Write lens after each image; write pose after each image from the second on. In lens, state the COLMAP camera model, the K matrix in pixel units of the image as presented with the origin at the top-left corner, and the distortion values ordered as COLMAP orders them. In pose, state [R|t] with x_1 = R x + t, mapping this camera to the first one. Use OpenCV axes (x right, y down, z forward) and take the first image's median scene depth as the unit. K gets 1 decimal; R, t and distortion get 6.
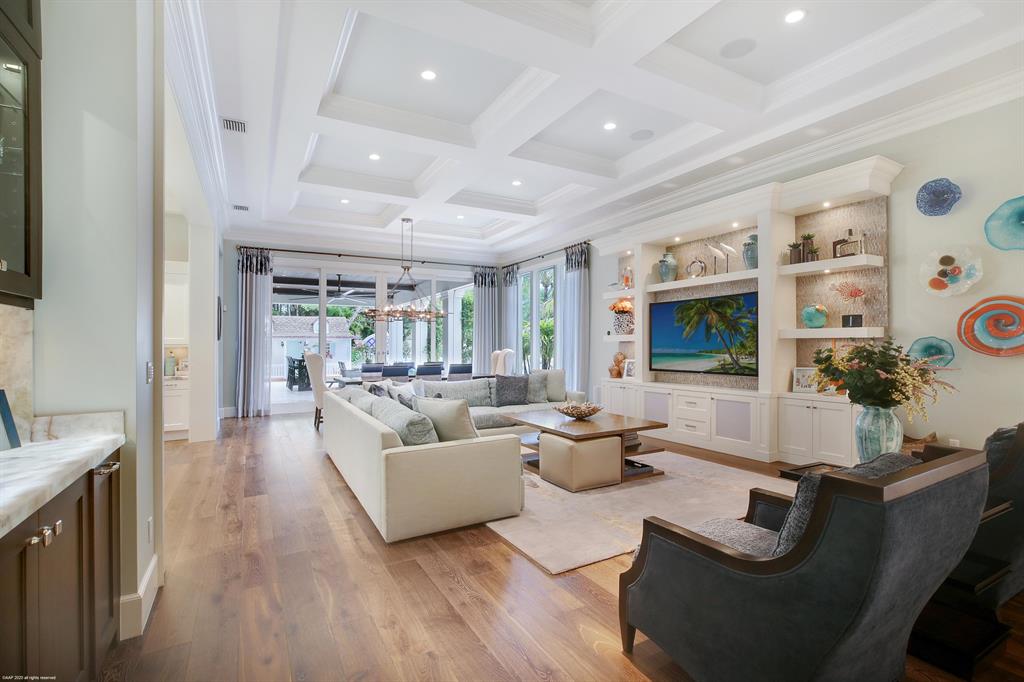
lens RADIAL K [[480.2, 0, 512.0], [0, 480.2, 341.0], [0, 0, 1]] dist [-0.014465, 0.000935]
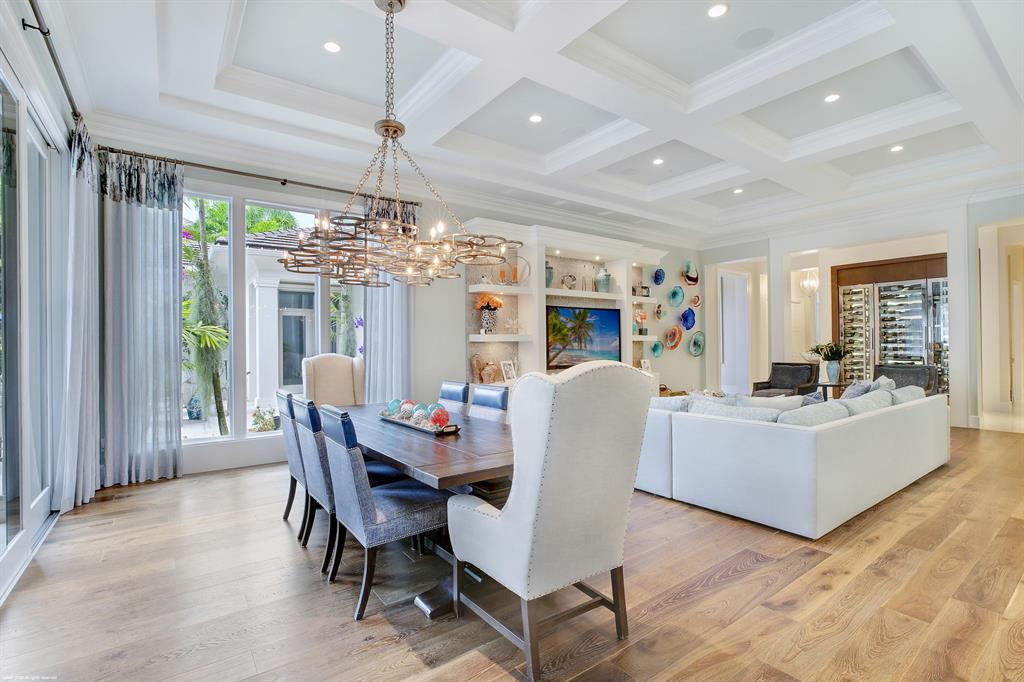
lens RADIAL K [[478.2, 0, 503.1], [0, 478.2, 366.5], [0, 0, 1]] dist [0.033710, 0.000188]
pose [[-0.100837, -0.049758, 0.993658, -0.696637], [-0.011713, 0.998739, 0.048823, 0.005952], [-0.994834, -0.006715, -0.101293, 1.078670]]
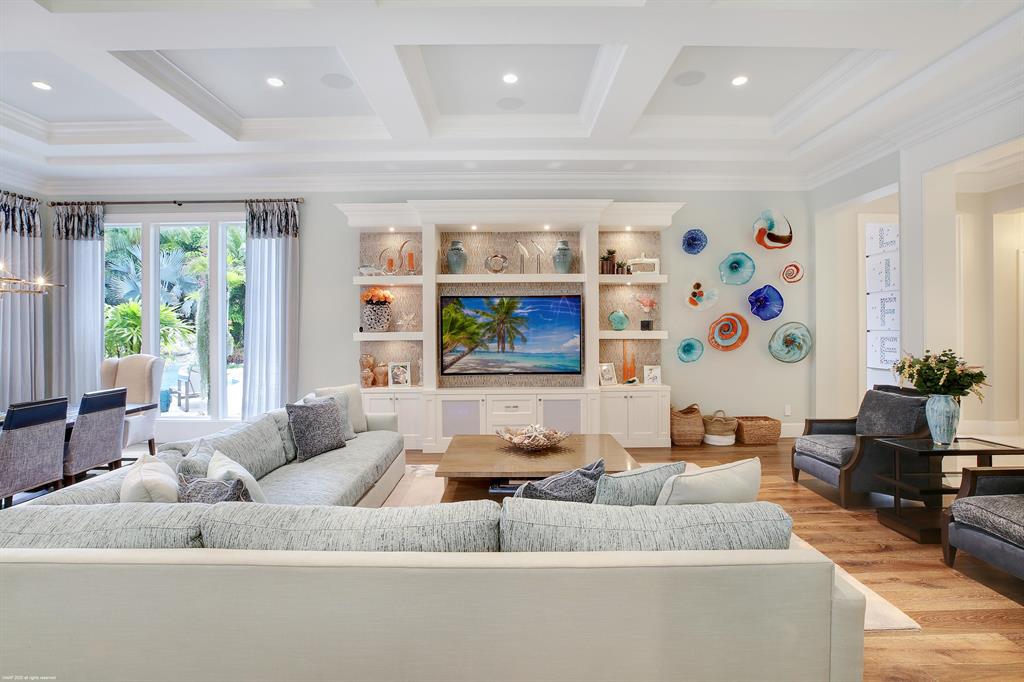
lens RADIAL K [[480.2, 0, 512.0], [0, 480.2, 341.0], [0, 0, 1]] dist [-0.014465, 0.000935]
pose [[0.484207, -0.016682, 0.874795, -0.361596], [-0.003009, 0.999781, 0.020730, -0.015729], [-0.874948, -0.012670, 0.484050, 0.432087]]
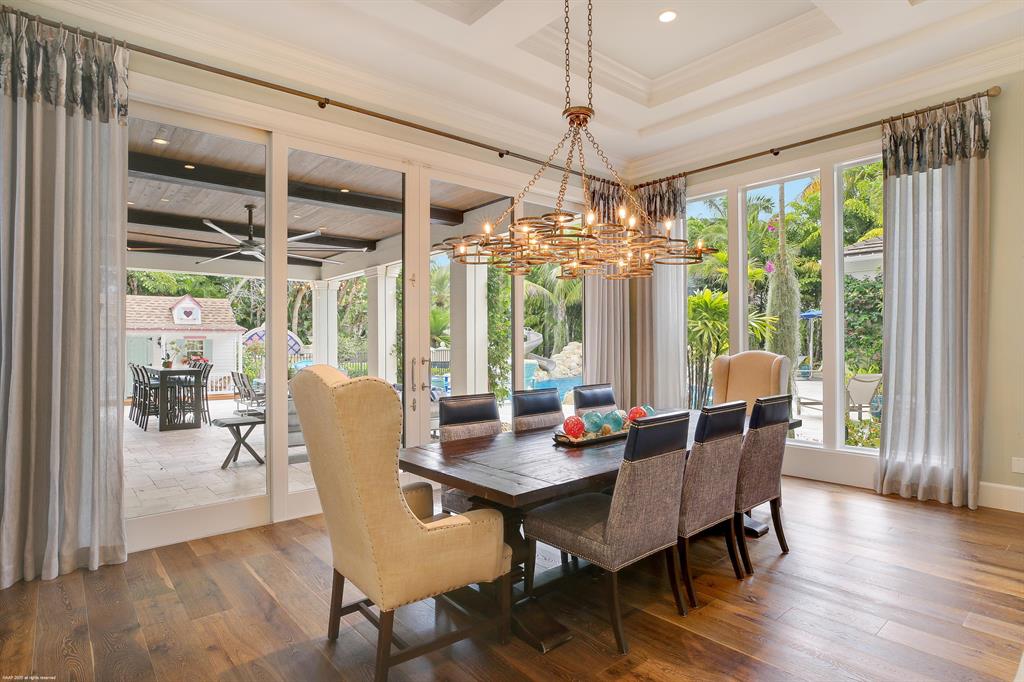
lens RADIAL K [[542.3, 0, 512.0], [0, 542.3, 341.0], [0, 0, 1]] dist [-0.012250, 0.000297]
pose [[0.980133, -0.004166, 0.198296, -0.387758], [0.002120, 0.999942, 0.010533, 0.000087], [-0.198328, -0.009903, 0.980086, 0.721353]]
